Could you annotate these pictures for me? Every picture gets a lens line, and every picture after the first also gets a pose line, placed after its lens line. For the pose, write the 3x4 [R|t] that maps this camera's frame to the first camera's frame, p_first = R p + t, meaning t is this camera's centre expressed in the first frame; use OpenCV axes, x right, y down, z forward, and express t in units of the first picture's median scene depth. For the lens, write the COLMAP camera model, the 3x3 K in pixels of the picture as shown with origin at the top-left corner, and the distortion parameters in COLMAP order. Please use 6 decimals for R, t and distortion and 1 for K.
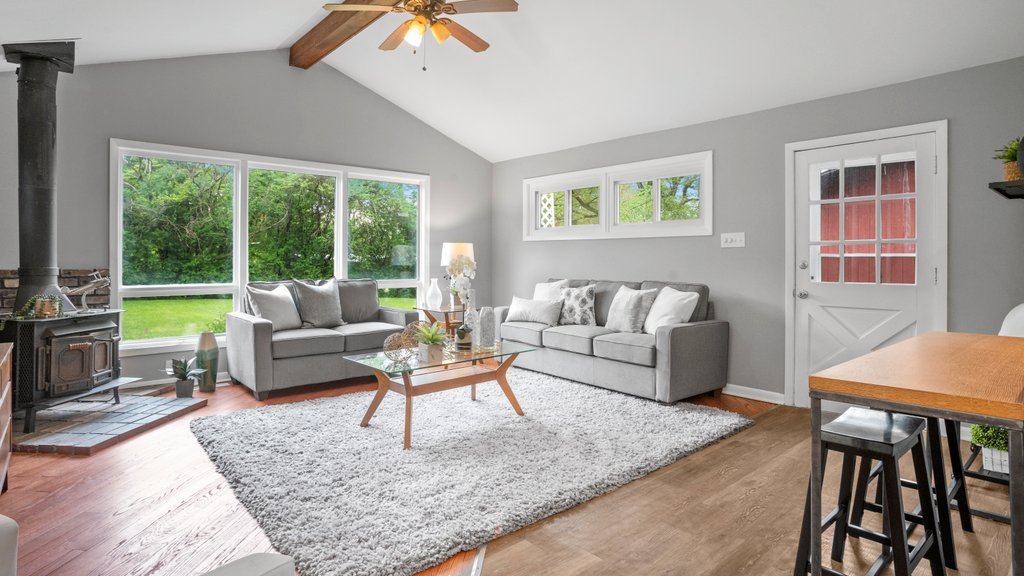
lens RADIAL K [[519.6, 0, 515.2], [0, 519.6, 263.5], [0, 0, 1]] dist [-0.023296, -0.000035]
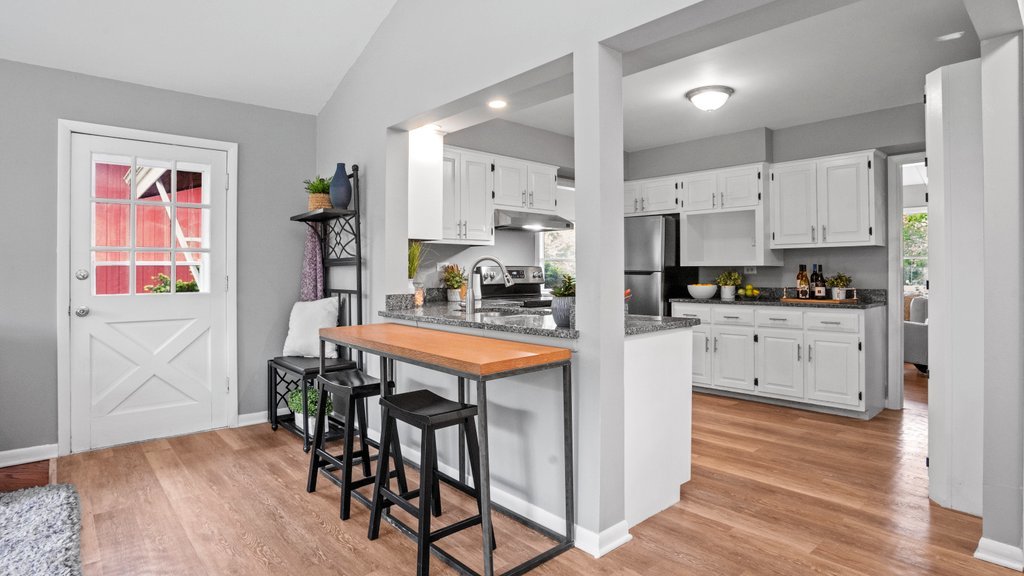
lens RADIAL K [[519.6, 0, 515.2], [0, 519.6, 263.5], [0, 0, 1]] dist [-0.023296, -0.000035]
pose [[0.019017, 0.005635, 0.999803, -0.244046], [0.005148, 0.999970, -0.005734, -0.007027], [-0.999806, 0.005256, 0.018987, 0.323112]]
